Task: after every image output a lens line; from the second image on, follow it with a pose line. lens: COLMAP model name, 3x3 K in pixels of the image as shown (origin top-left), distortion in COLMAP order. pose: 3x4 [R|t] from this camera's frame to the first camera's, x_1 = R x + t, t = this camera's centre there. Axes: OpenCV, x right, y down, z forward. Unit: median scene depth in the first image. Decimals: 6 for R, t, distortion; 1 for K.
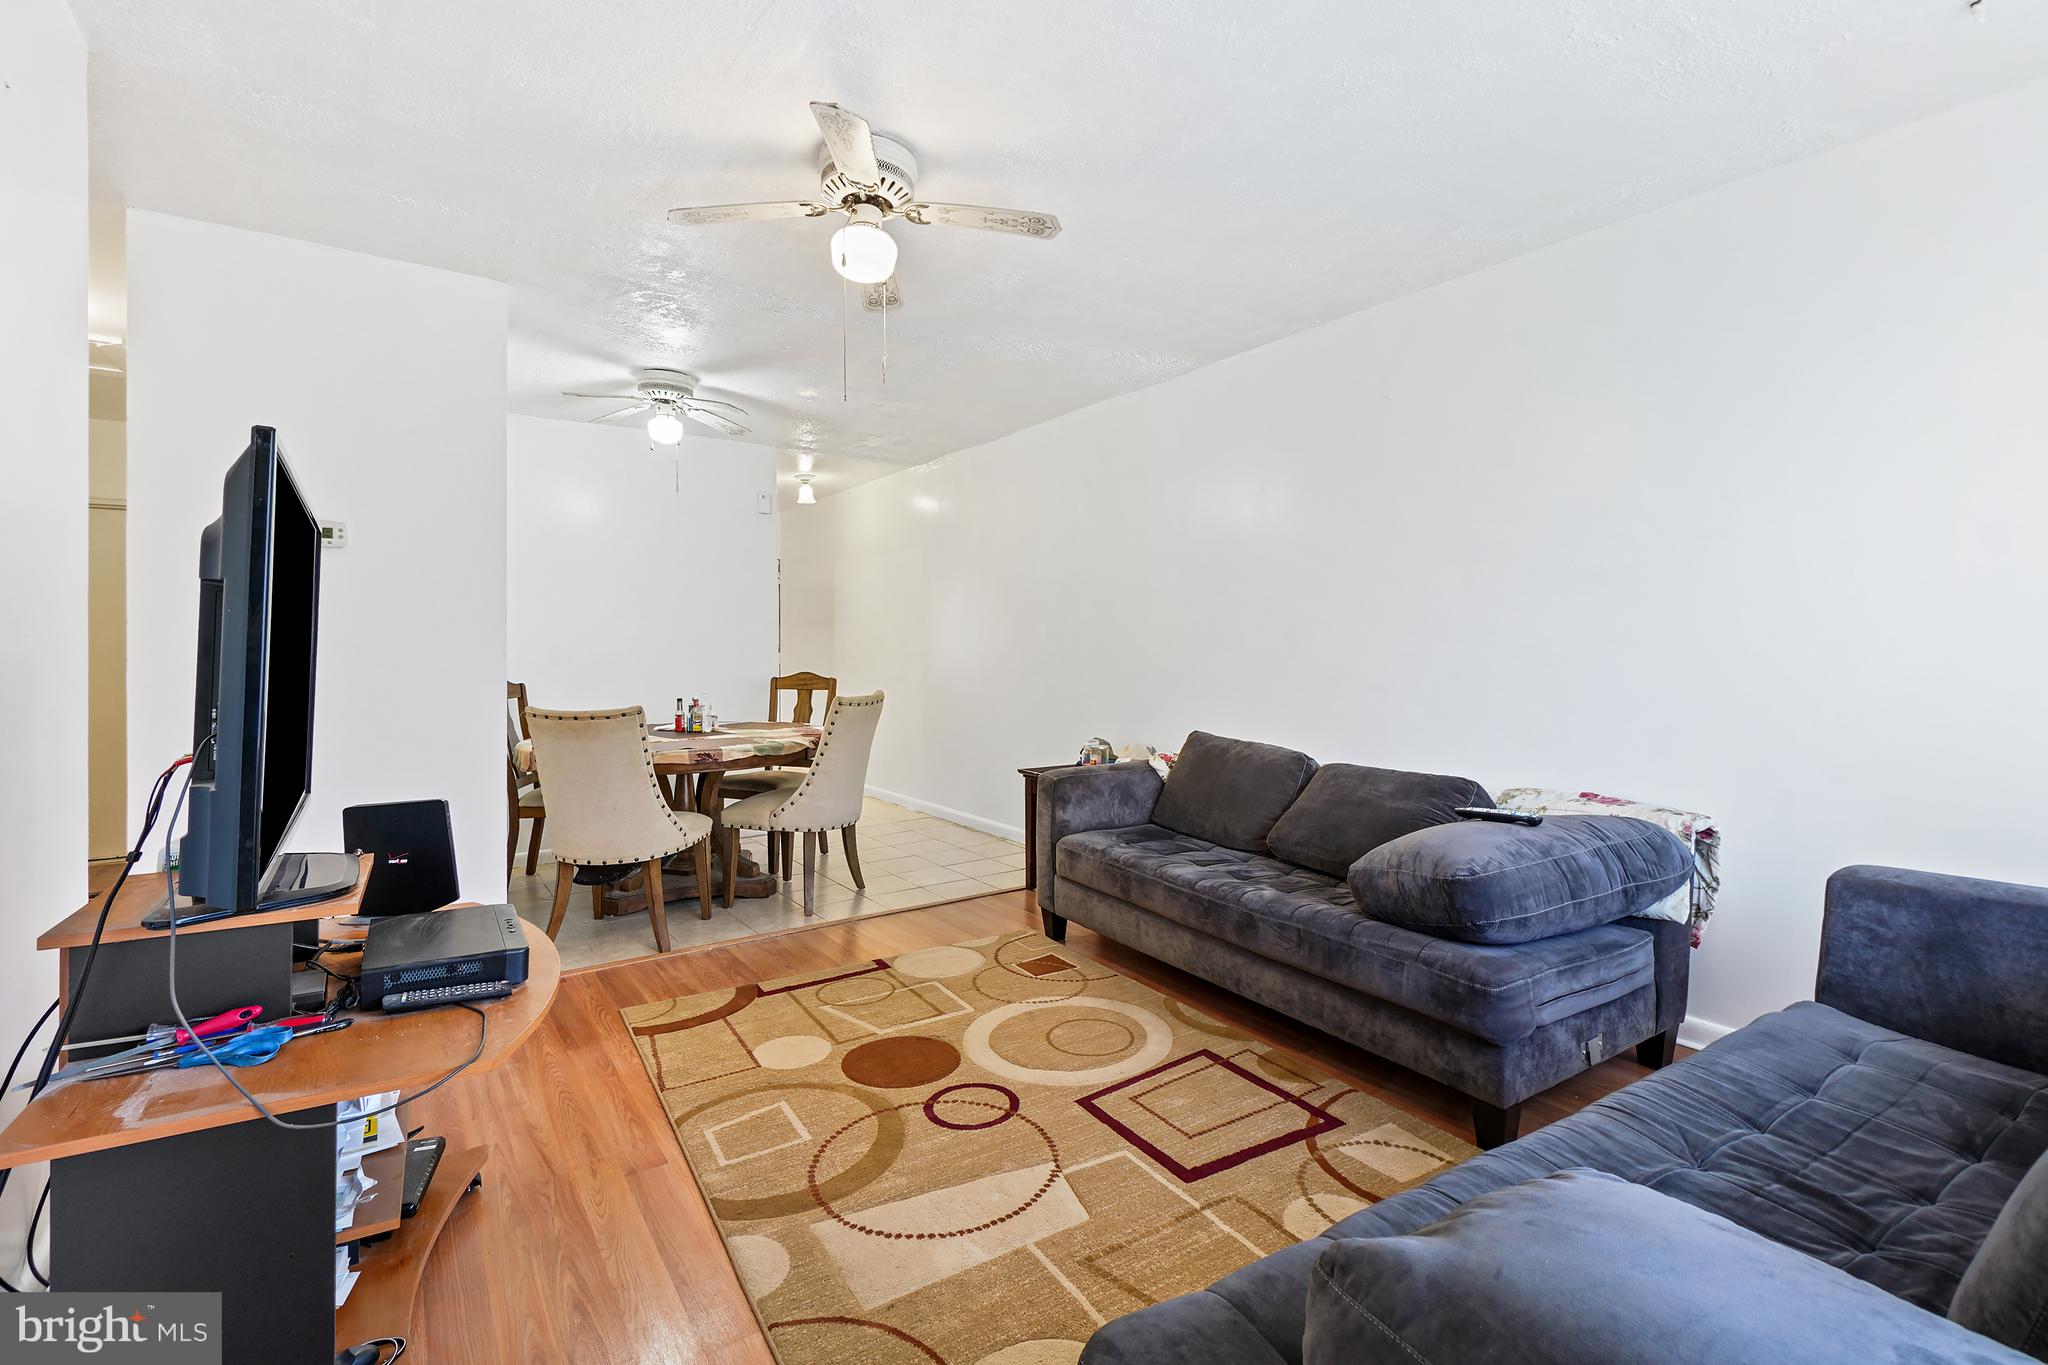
lens RADIAL K [[915.5, 0, 1013.9], [0, 915.5, 643.2], [0, 0, 1]] dist [-0.000428, 0.000075]
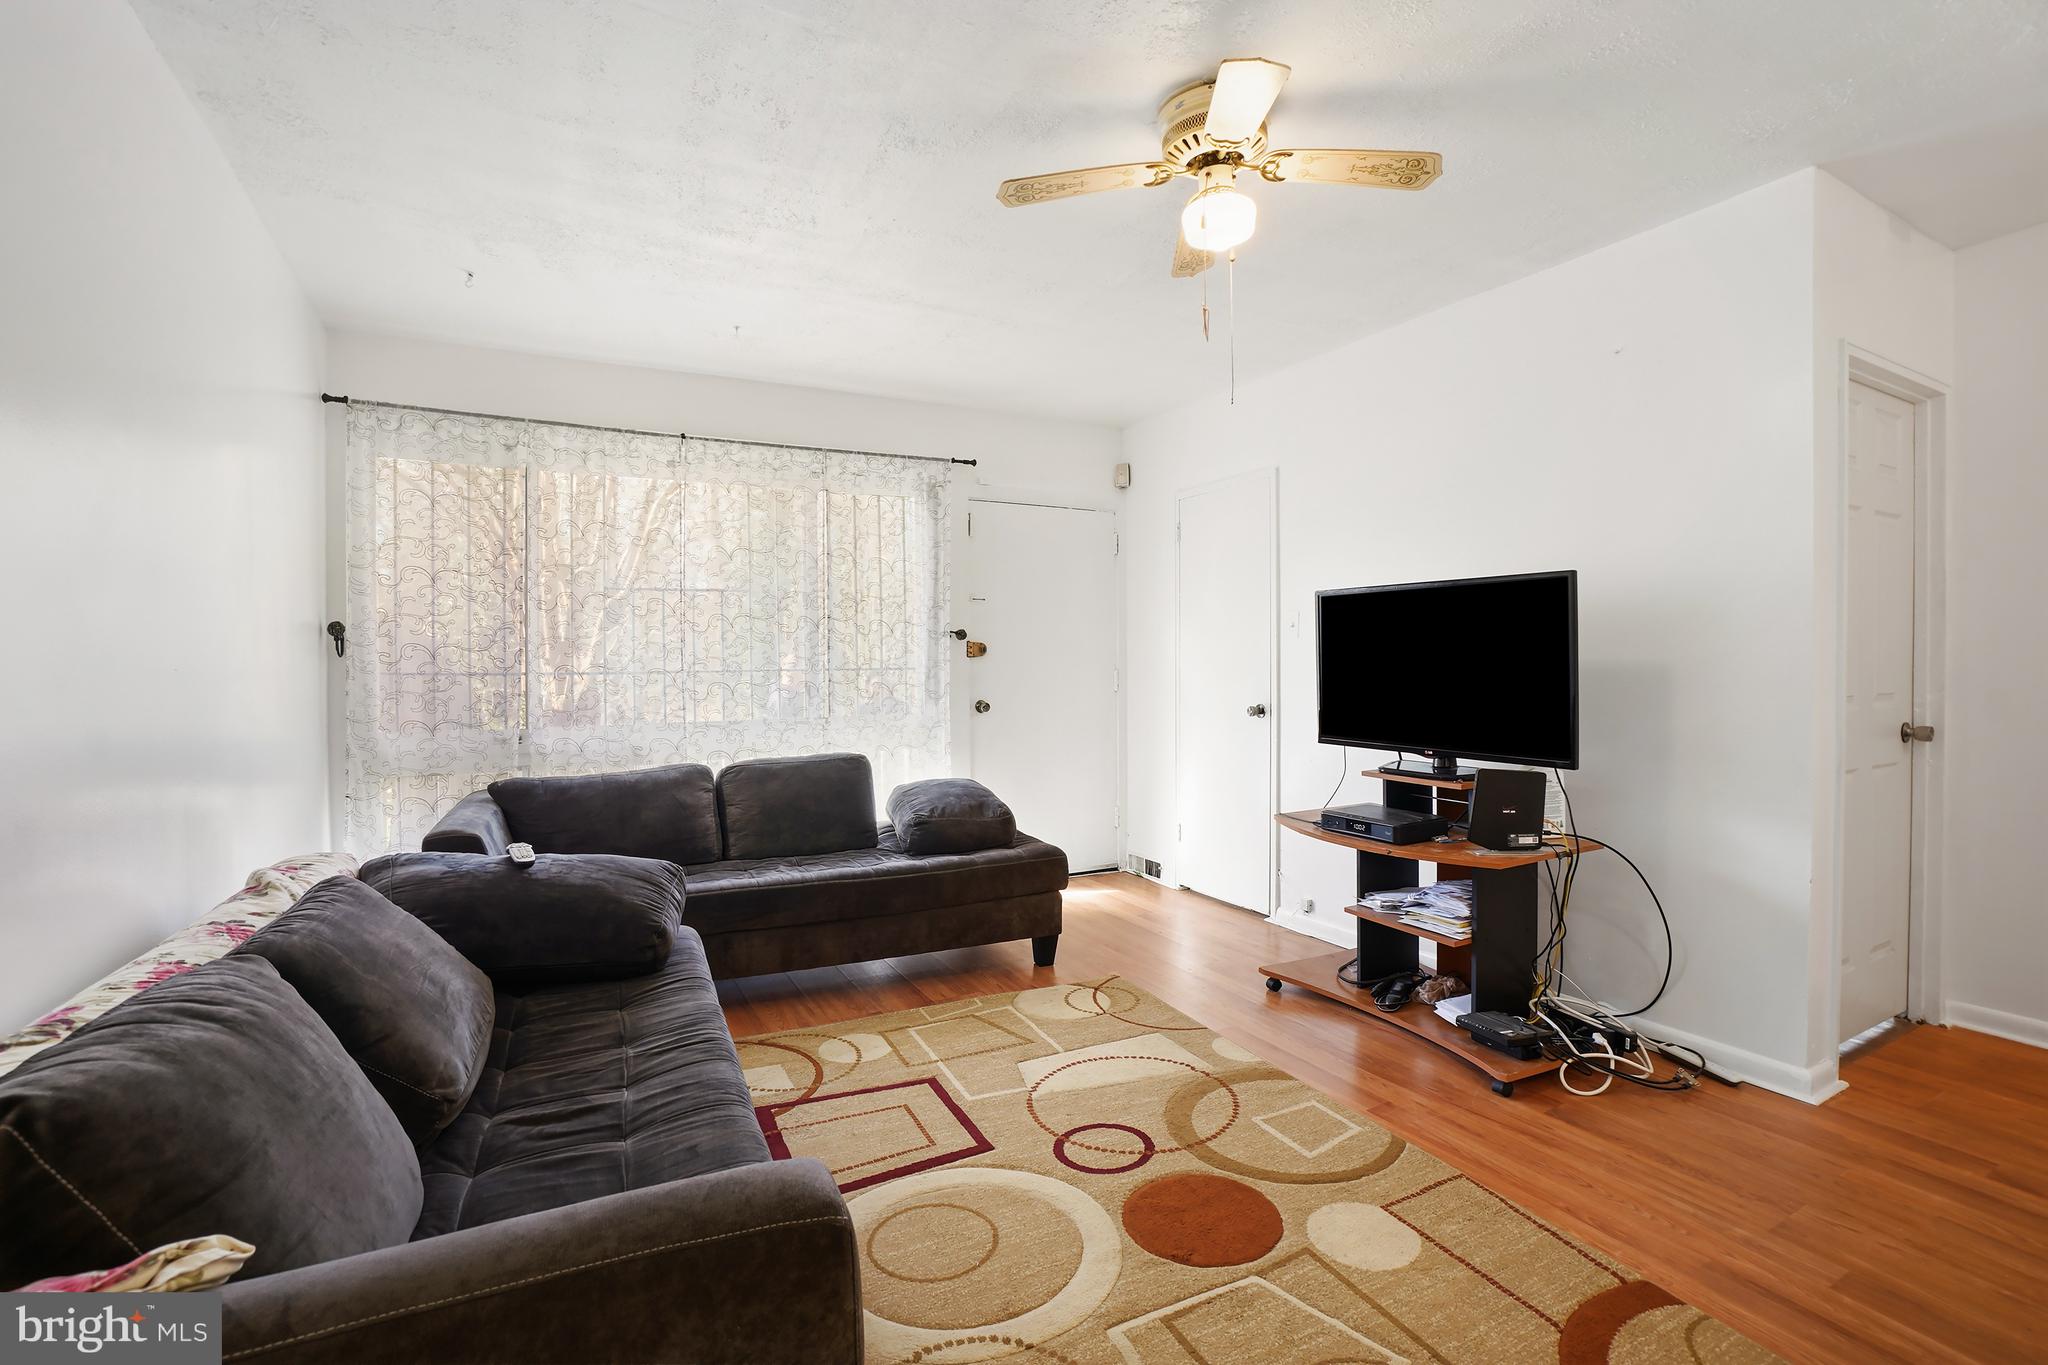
lens RADIAL K [[907.2, 0, 1015.5], [0, 907.2, 678.7], [0, 0, 1]] dist [-0.067480, 0.022746]
pose [[-0.993389, 0.010086, 0.114349, -0.057742], [0.011556, 0.999859, 0.012200, 0.005772], [-0.114209, 0.013441, -0.993366, 1.685511]]
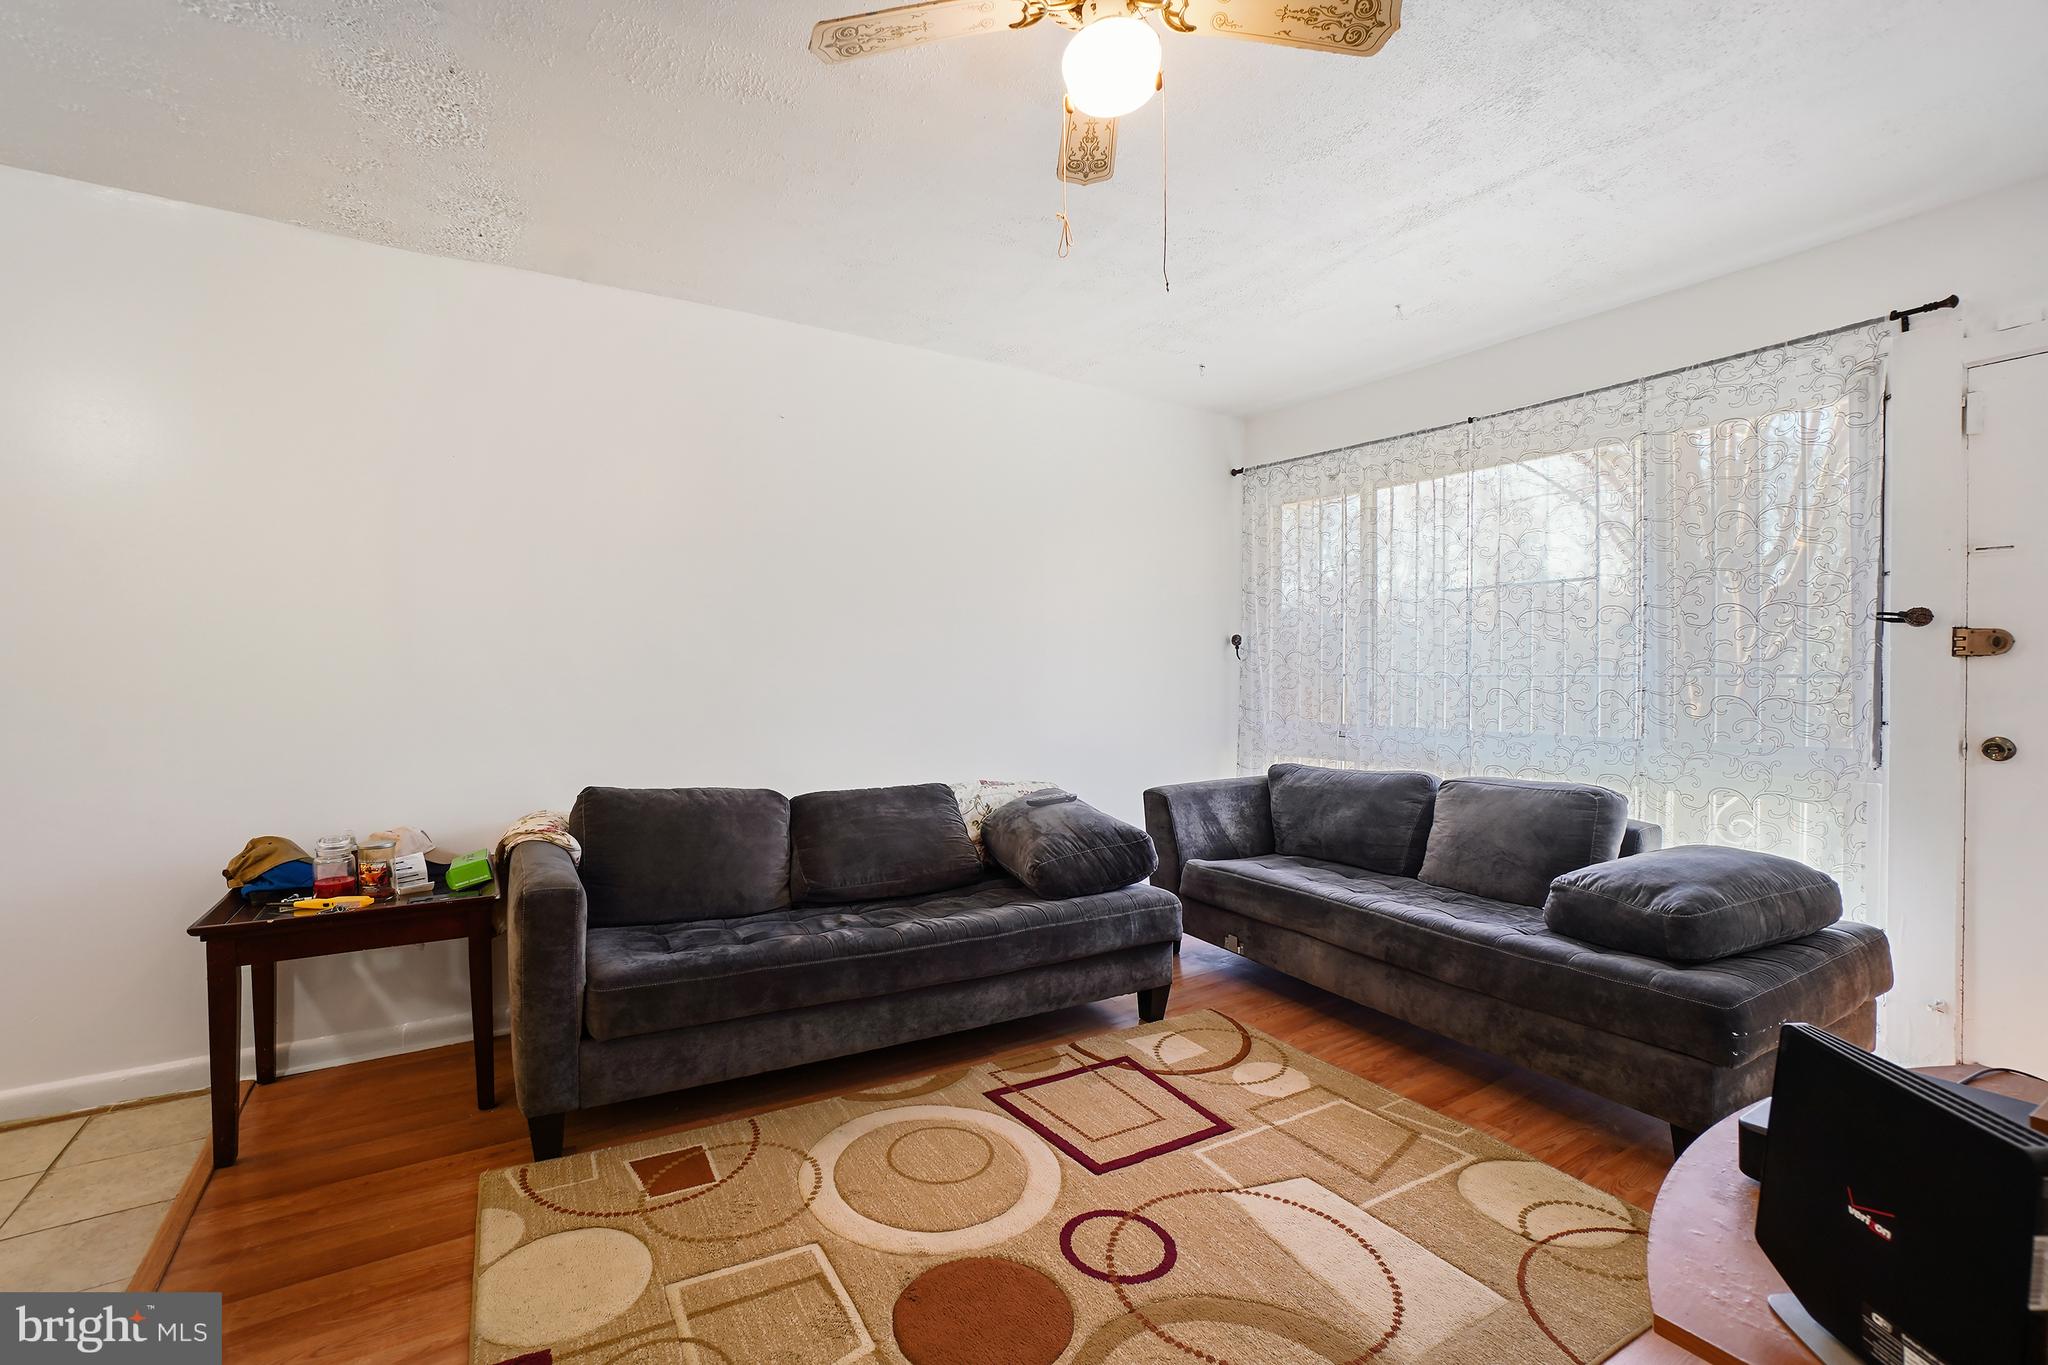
lens RADIAL K [[907.2, 0, 1015.5], [0, 907.2, 678.7], [0, 0, 1]] dist [-0.067480, 0.022746]
pose [[0.035113, -0.004791, 0.999372, -0.717113], [-0.003280, 0.999983, 0.004909, 0.006886], [-0.999378, -0.003451, 0.035096, 0.932670]]
